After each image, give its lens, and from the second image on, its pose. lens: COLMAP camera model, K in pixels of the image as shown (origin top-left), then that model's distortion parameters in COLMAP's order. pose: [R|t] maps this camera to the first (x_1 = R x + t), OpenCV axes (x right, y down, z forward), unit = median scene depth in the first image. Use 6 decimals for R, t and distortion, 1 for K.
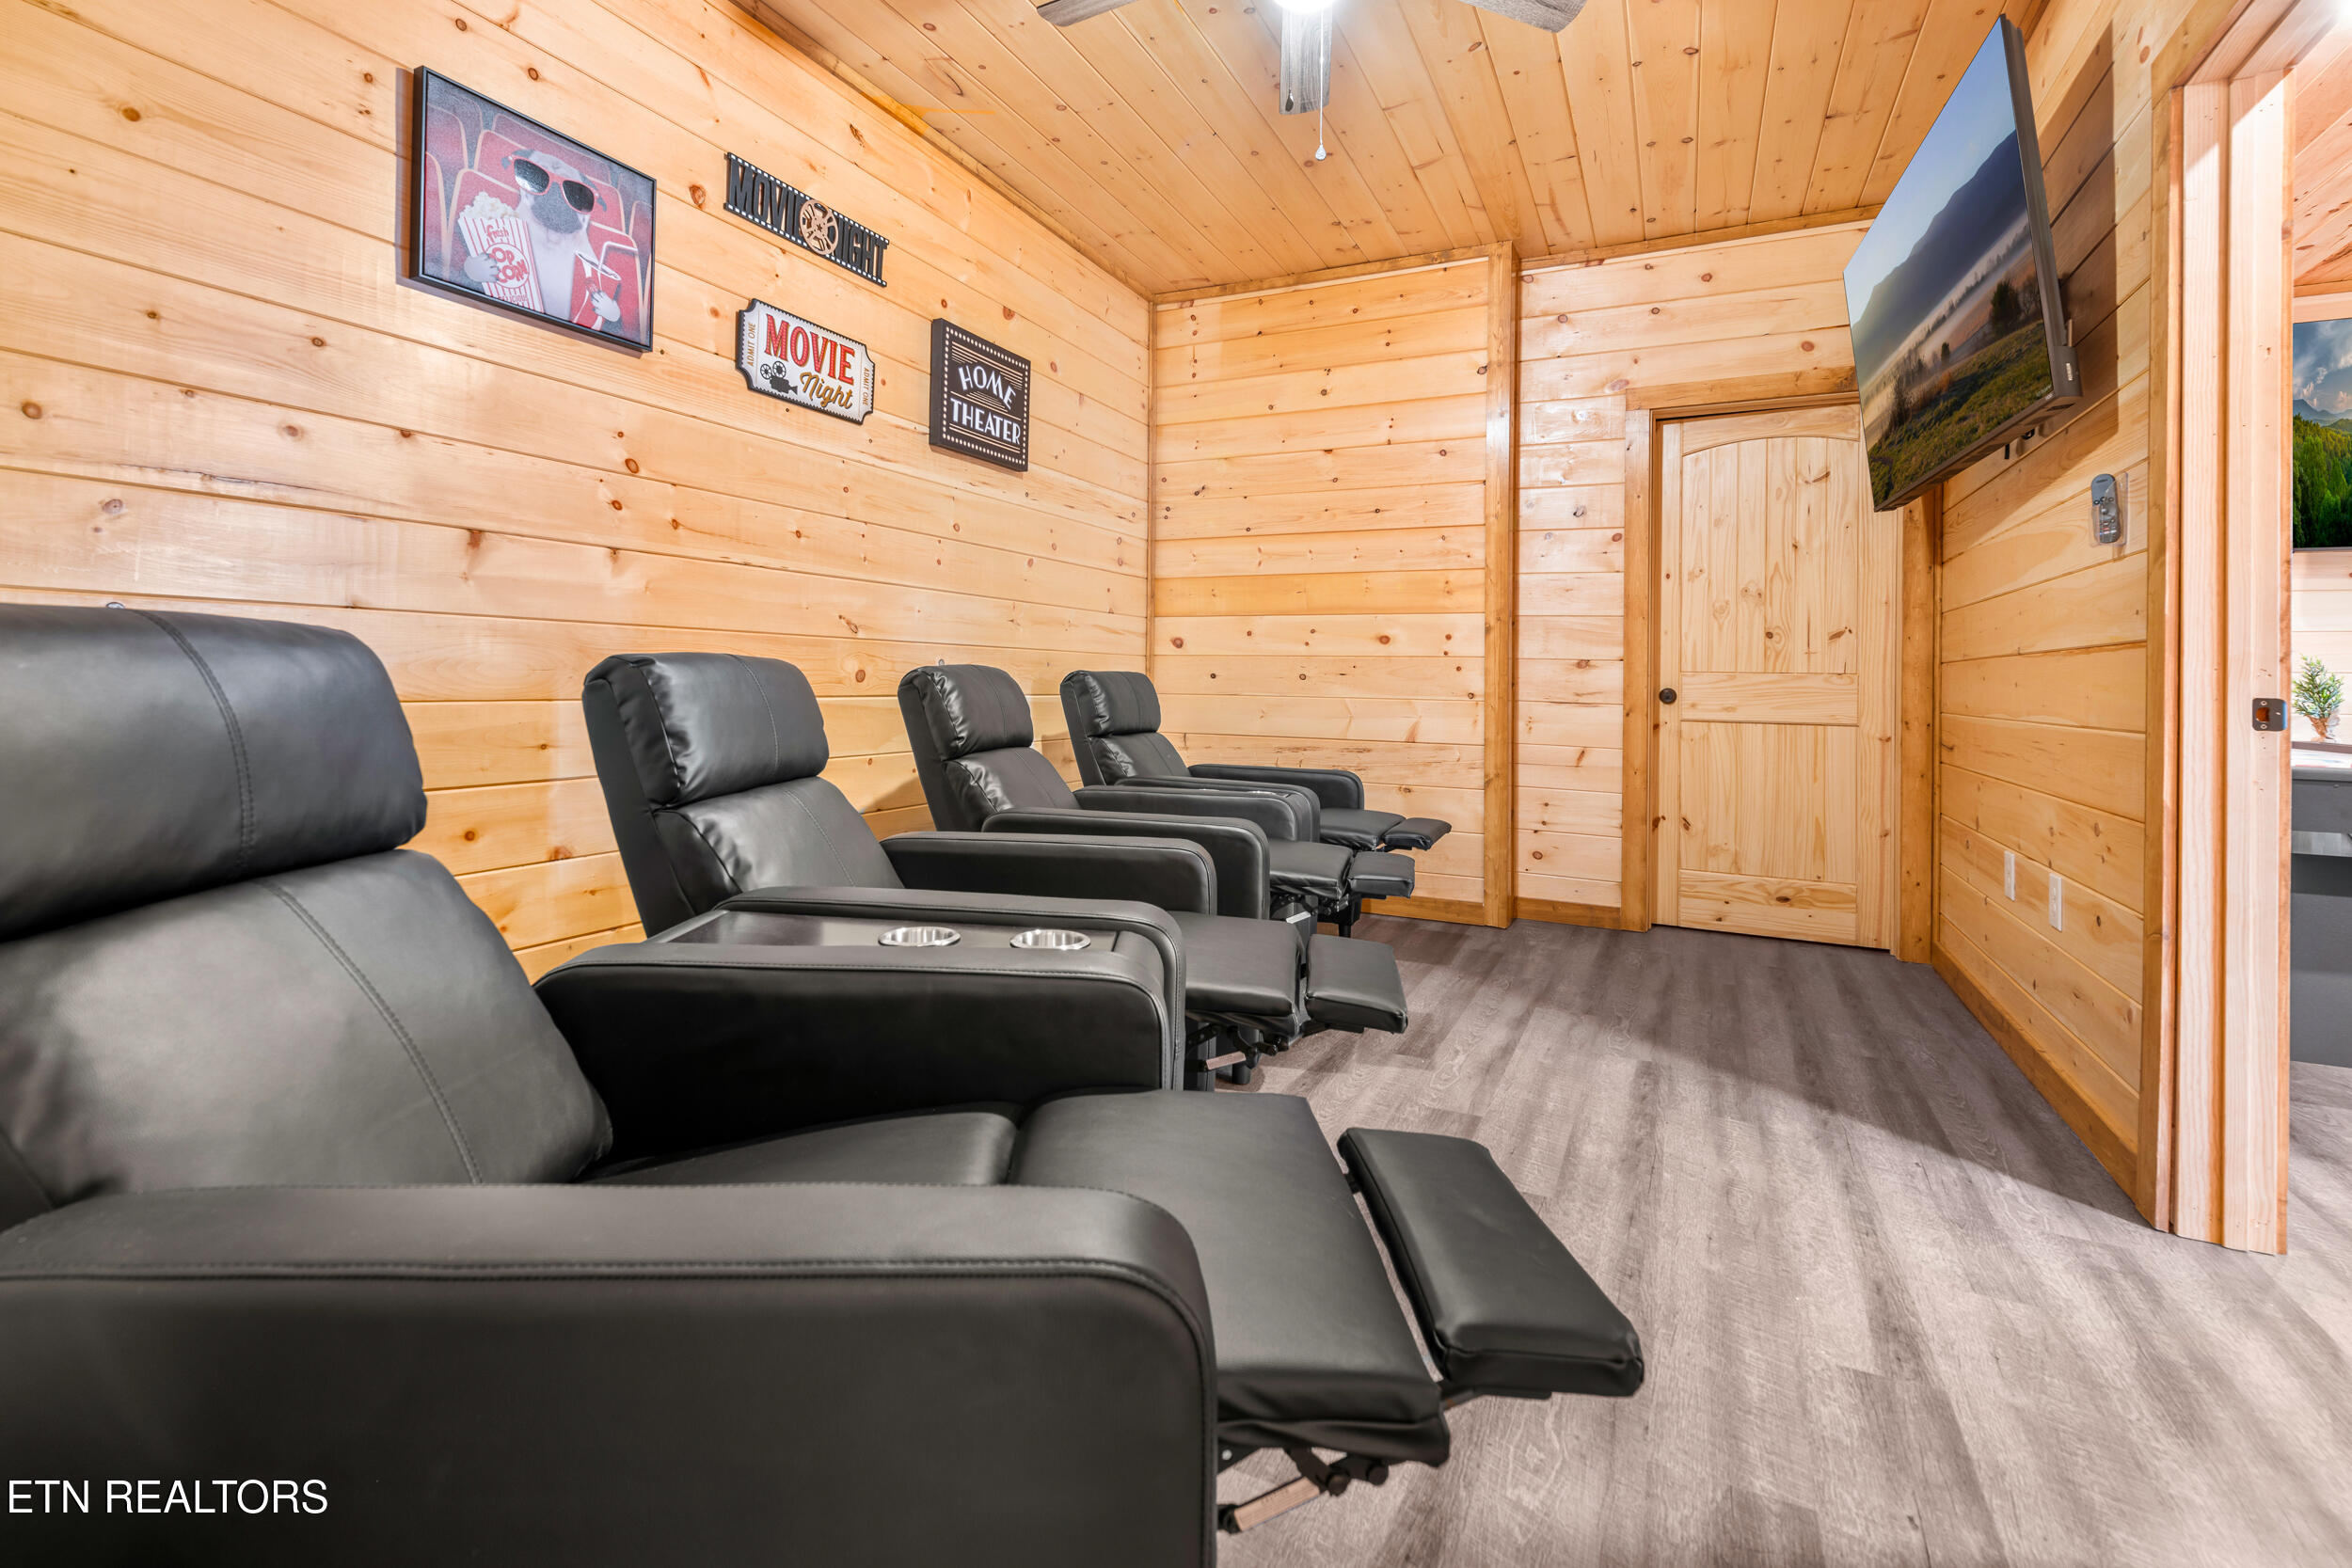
lens RADIAL K [[1034.1, 0, 1170.4], [0, 1034.1, 688.3], [0, 0, 1]] dist [0.001017, -0.001739]
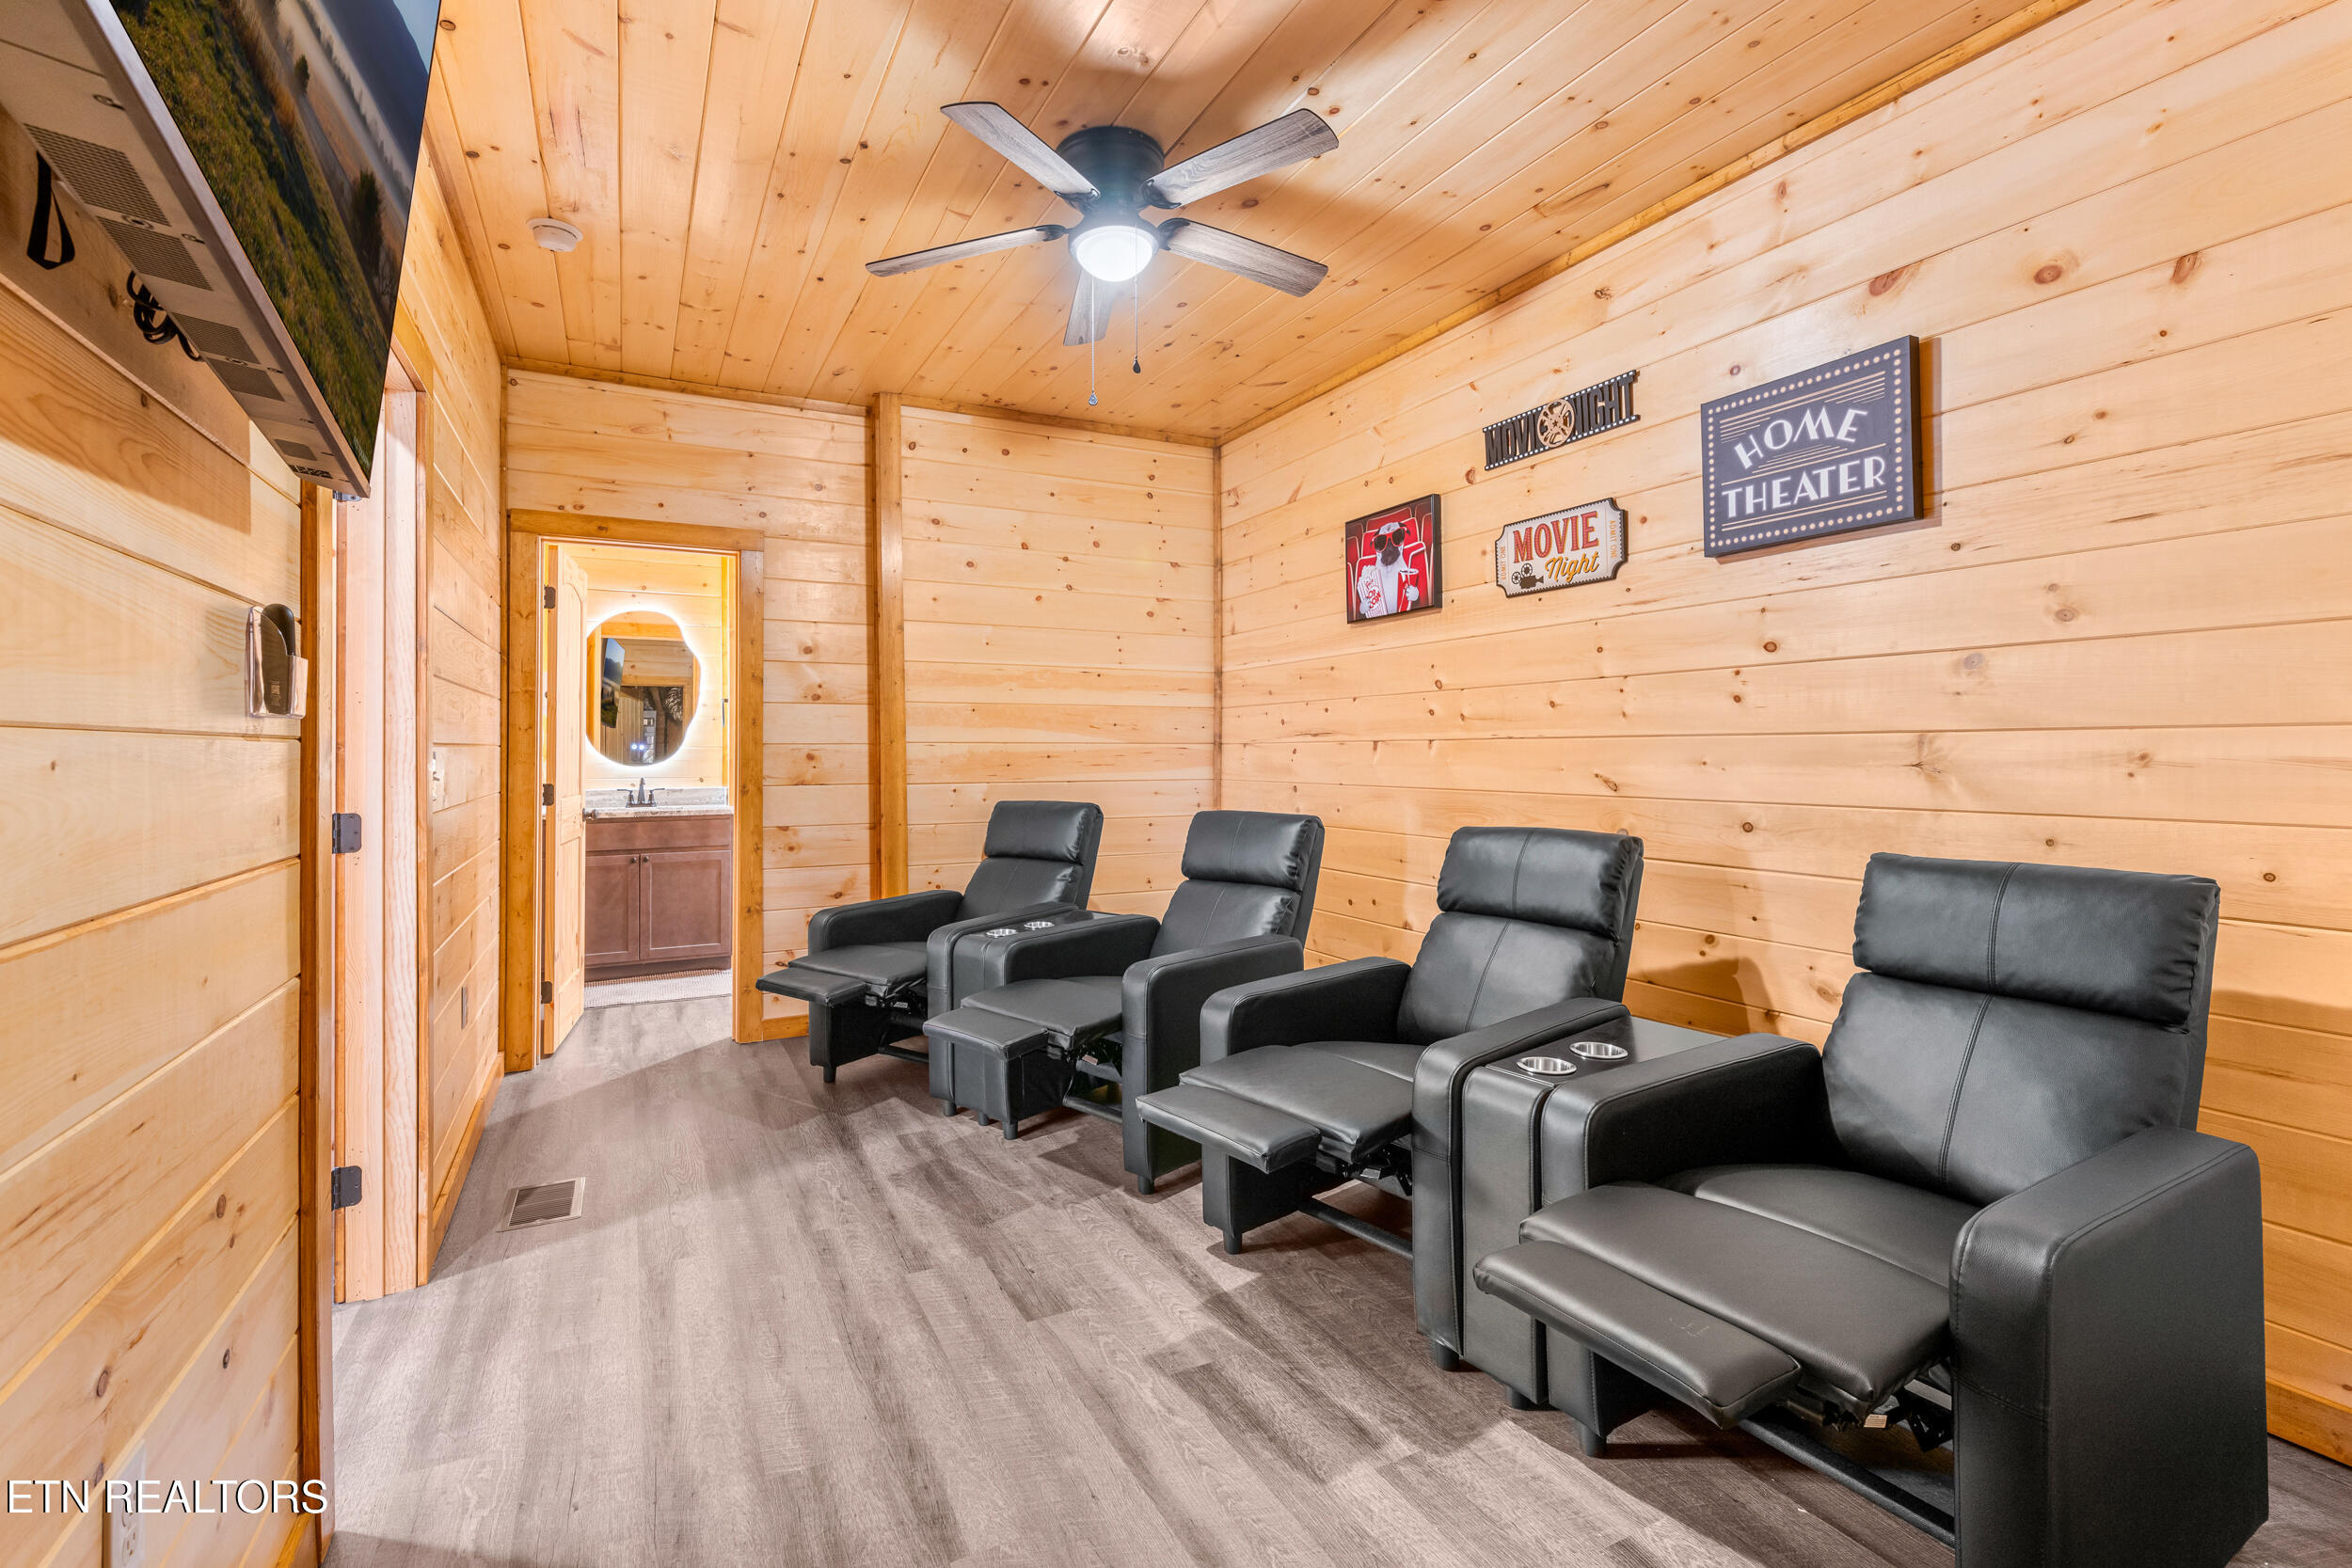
lens RADIAL K [[1029.0, 0, 1171.5], [0, 1029.0, 762.2], [0, 0, 1]] dist [-0.001328, -0.000056]
pose [[-0.579173, -0.004269, -0.815194, 0.820829], [-0.010048, 0.999948, 0.001902, -0.086303], [0.815143, 0.009292, -0.579186, 1.357163]]
